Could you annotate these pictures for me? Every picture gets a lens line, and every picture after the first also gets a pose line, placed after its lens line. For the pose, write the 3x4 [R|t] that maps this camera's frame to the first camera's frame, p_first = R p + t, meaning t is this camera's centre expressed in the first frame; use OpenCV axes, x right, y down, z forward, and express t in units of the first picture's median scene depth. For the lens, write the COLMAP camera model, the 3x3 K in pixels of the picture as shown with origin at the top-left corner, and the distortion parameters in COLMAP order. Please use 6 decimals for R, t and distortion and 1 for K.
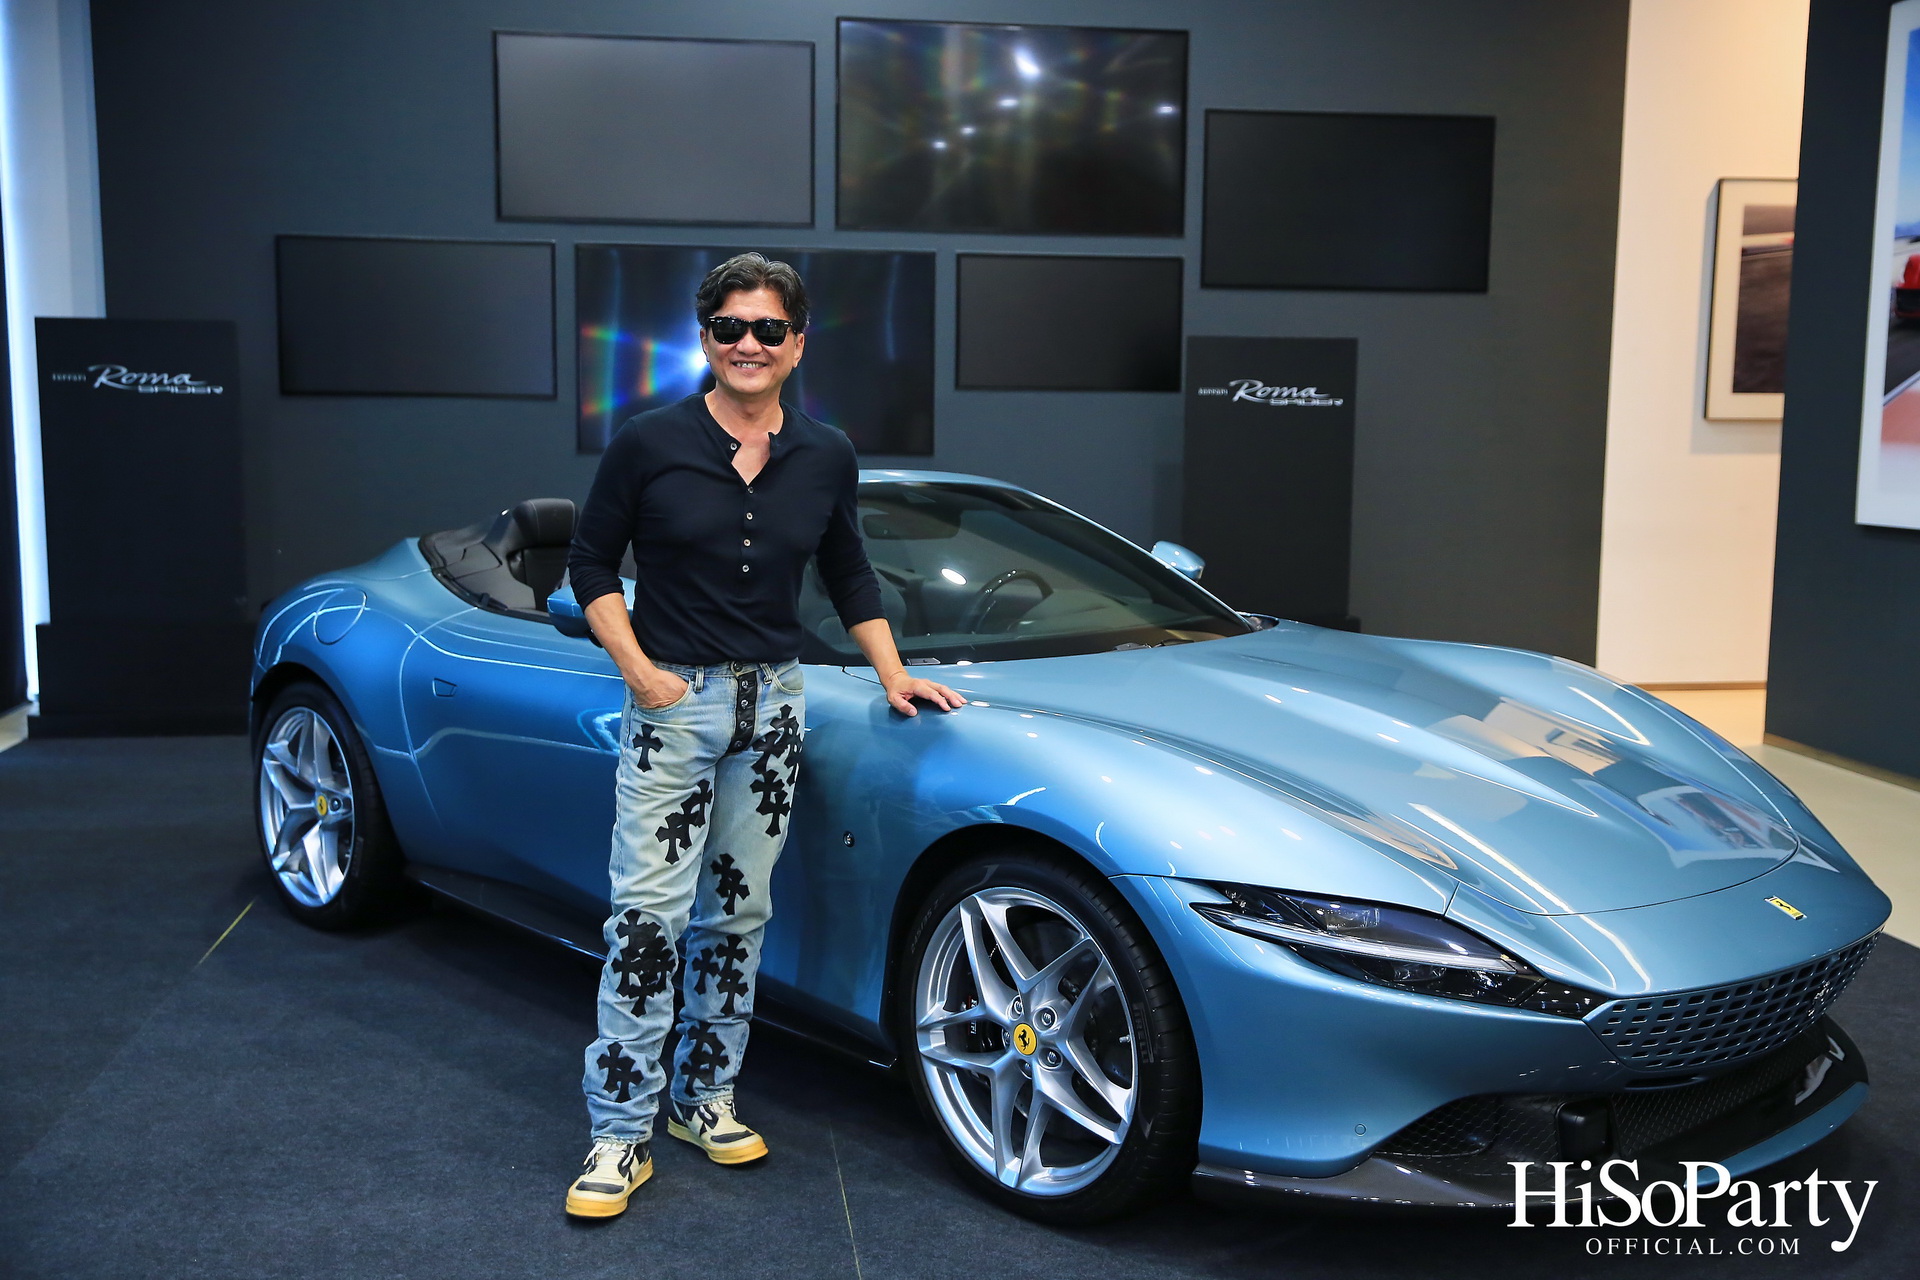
lens RADIAL K [[1948.0, 0, 960.0], [0, 1948.0, 640.0], [0, 0, 1]] dist [0.016274, 0.022032]
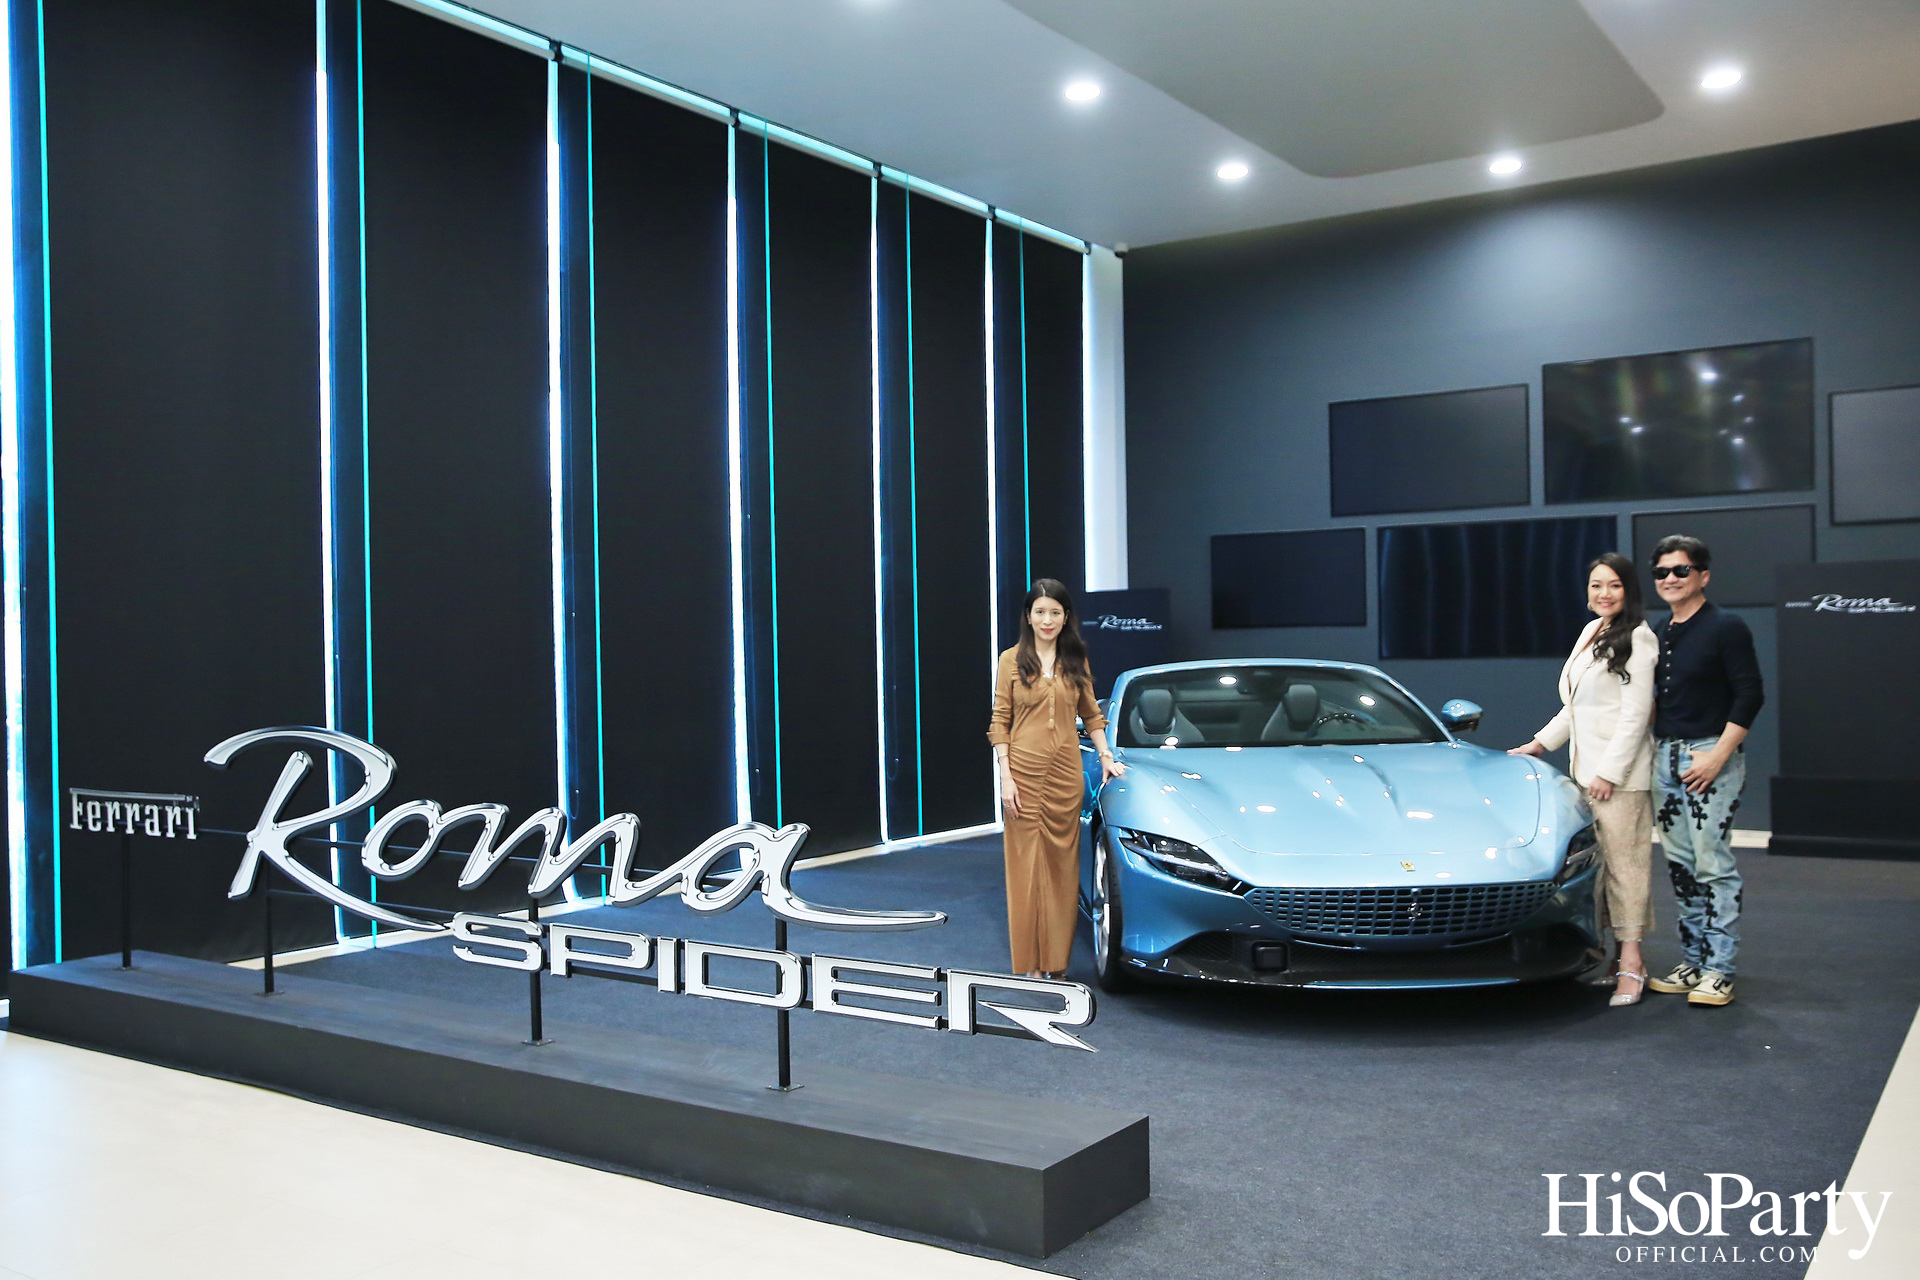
lens RADIAL K [[1670.4, 0, 960.0], [0, 1670.4, 640.0], [0, 0, 1]] dist [-0.070184, 0.131885]
pose [[0.742474, -0.026241, -0.669361, 1.100534], [-0.053232, 0.993761, -0.098006, 0.089965], [0.667756, 0.108398, 0.736445, -0.501280]]
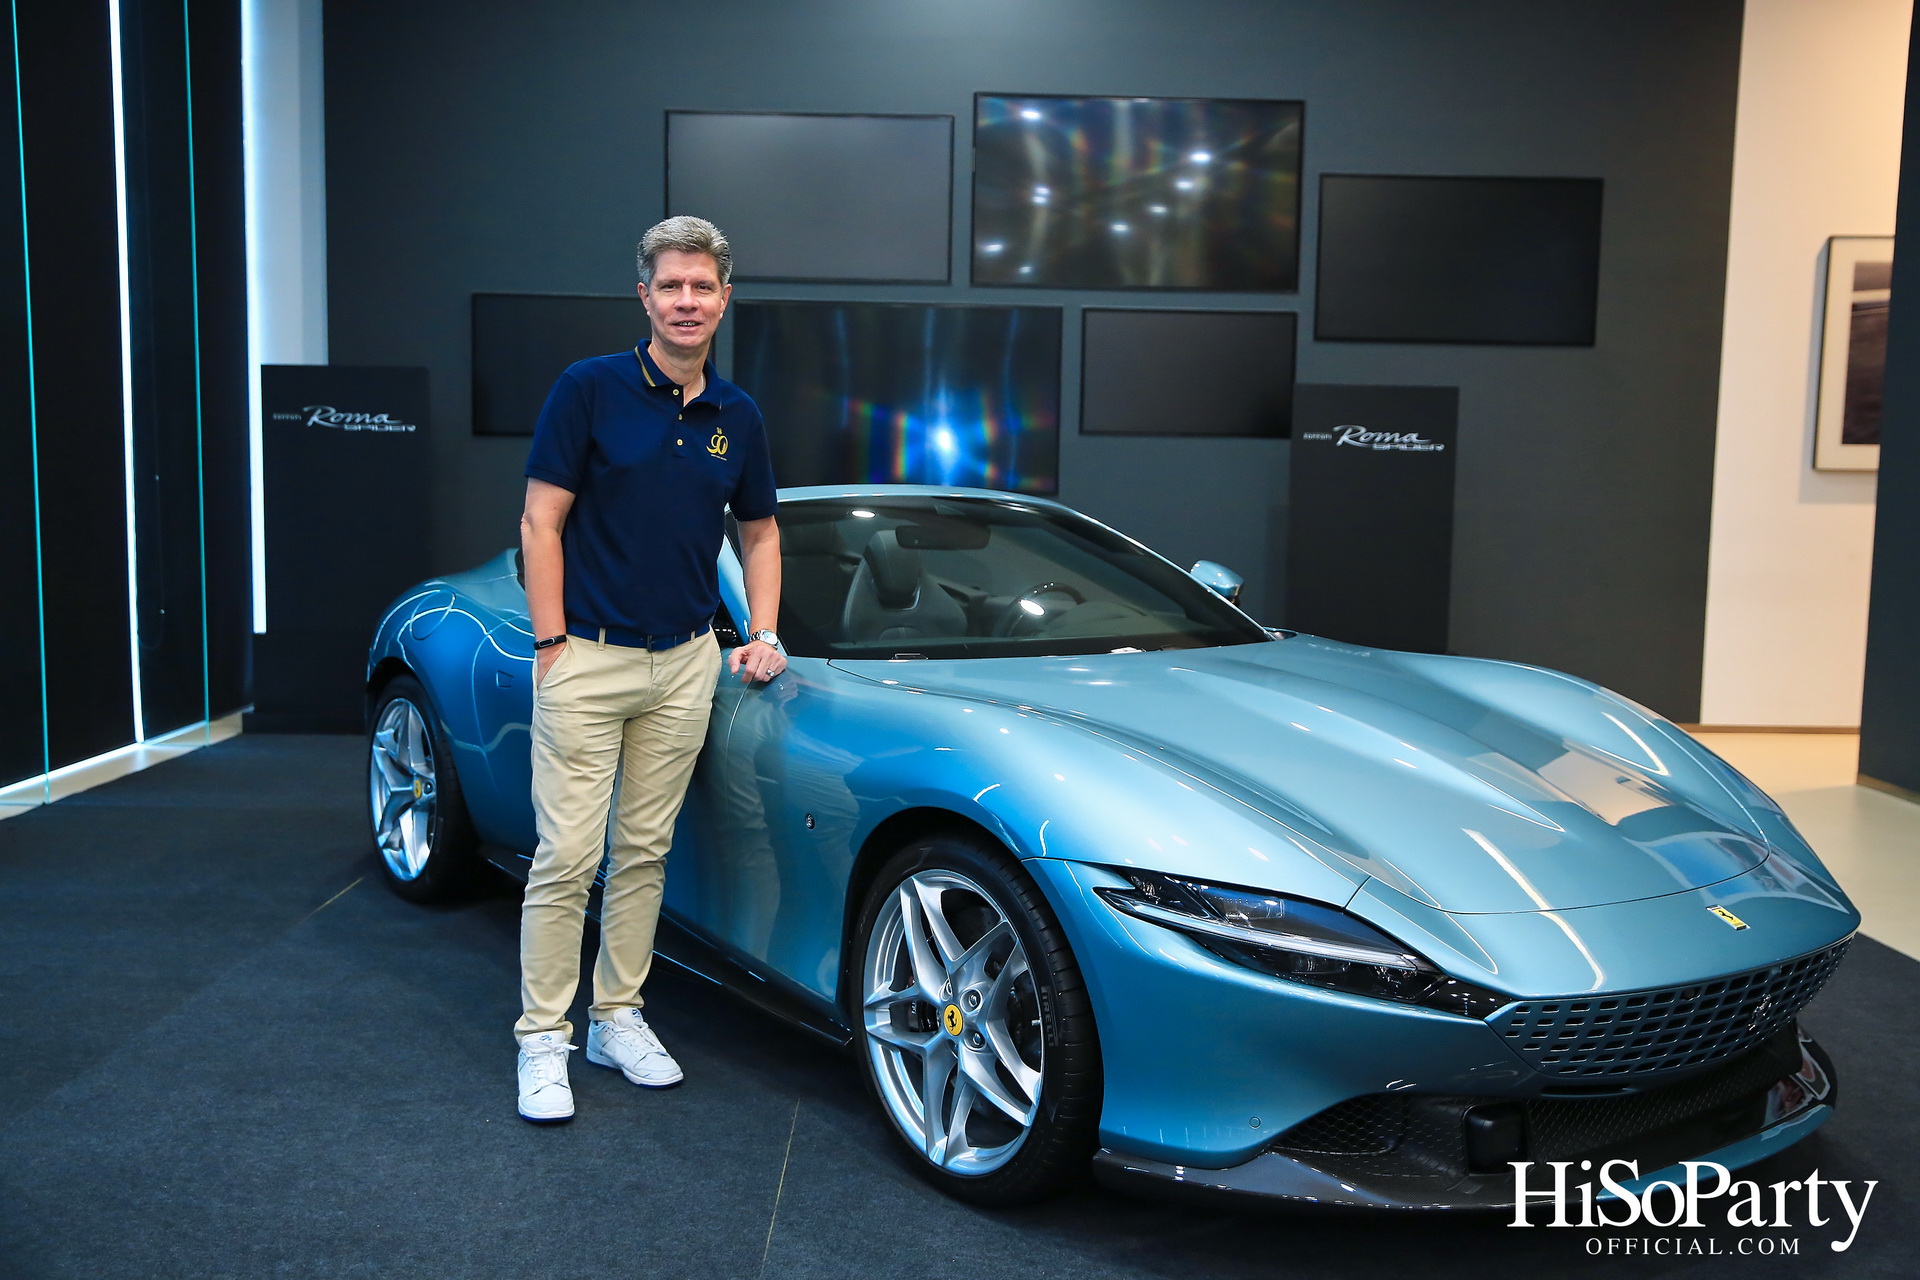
lens RADIAL K [[1765.0, 0, 960.0], [0, 1765.0, 640.0], [0, 0, 1]] dist [-0.005109, 0.017932]
pose [[0.992377, 0.019900, -0.121621, 0.134141], [-0.023120, 0.999417, -0.025122, 0.027254], [0.121051, 0.027742, 0.992259, 0.073589]]
